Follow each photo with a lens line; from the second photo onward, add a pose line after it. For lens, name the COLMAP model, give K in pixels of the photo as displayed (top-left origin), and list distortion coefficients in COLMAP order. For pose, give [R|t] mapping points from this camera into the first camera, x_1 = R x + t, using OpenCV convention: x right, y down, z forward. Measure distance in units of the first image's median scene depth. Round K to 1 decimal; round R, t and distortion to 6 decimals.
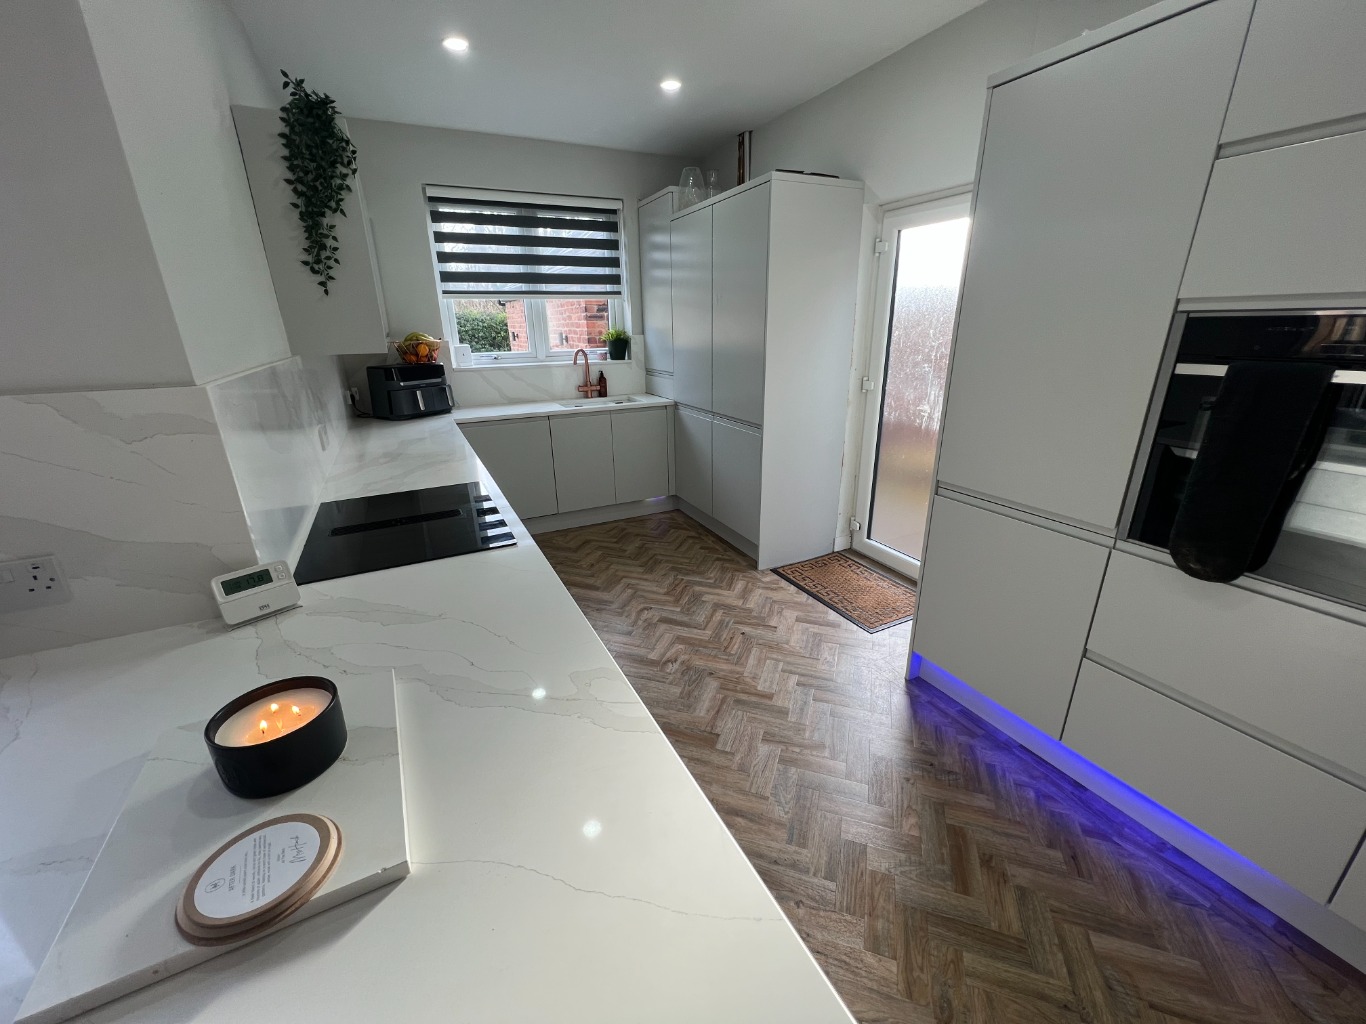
lens RADIAL K [[550.5, 0, 683.7], [0, 550.5, 511.8], [0, 0, 1]] dist [0.001773, -0.000391]
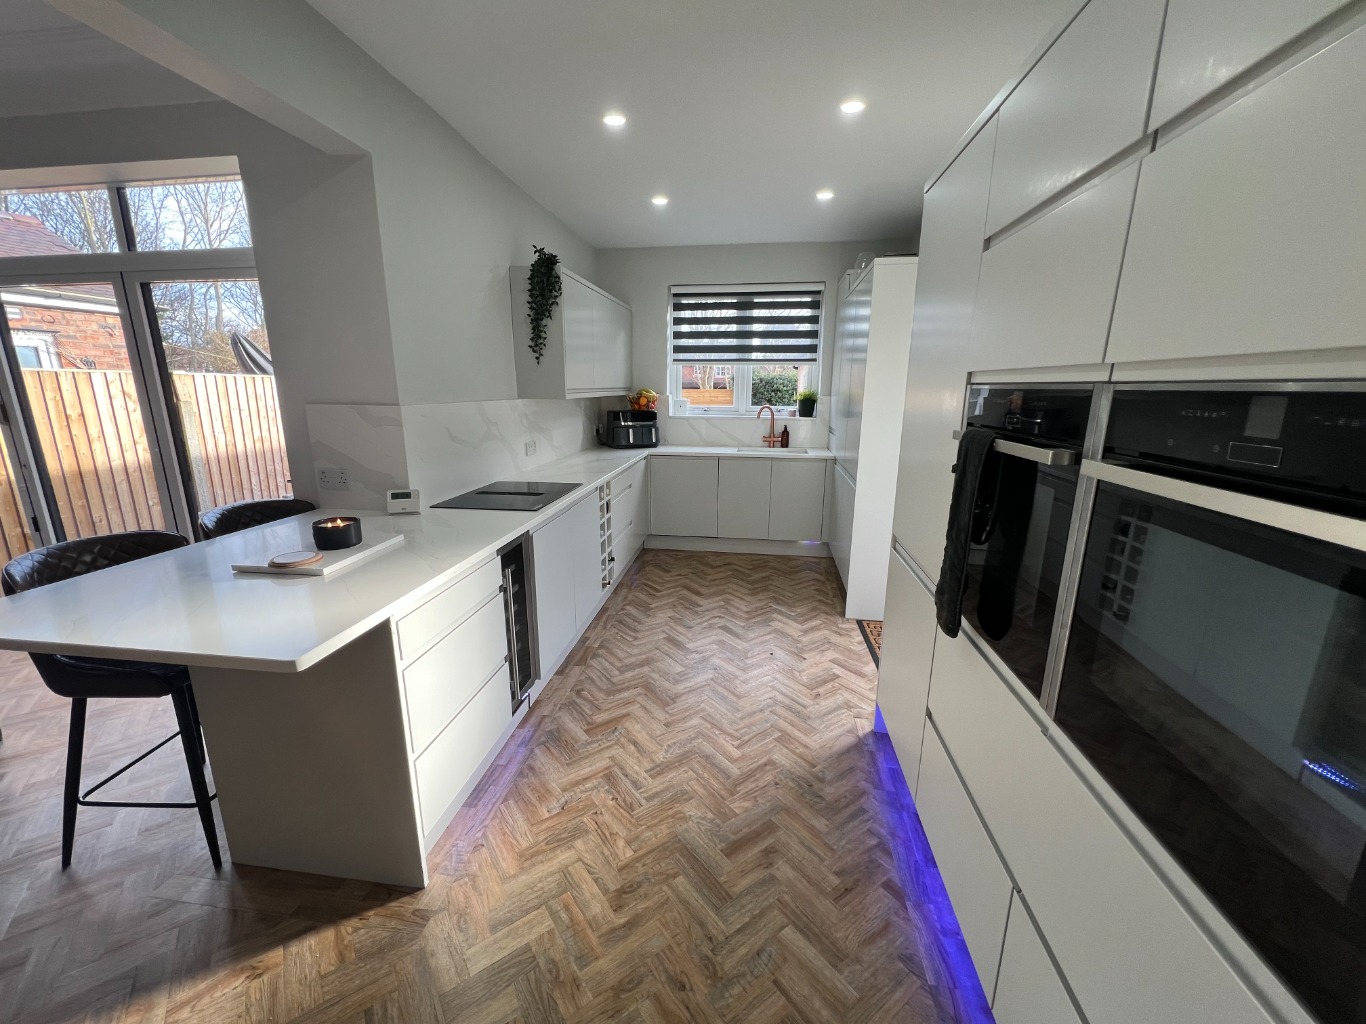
lens RADIAL K [[550.5, 0, 679.7], [0, 550.5, 511.9], [0, 0, 1]] dist [0.001773, -0.000391]
pose [[0.820037, 0.149433, -0.552457, 0.411346], [-0.205844, 0.977722, -0.041082, 0.016950], [0.534010, 0.147409, 0.832529, -0.062924]]
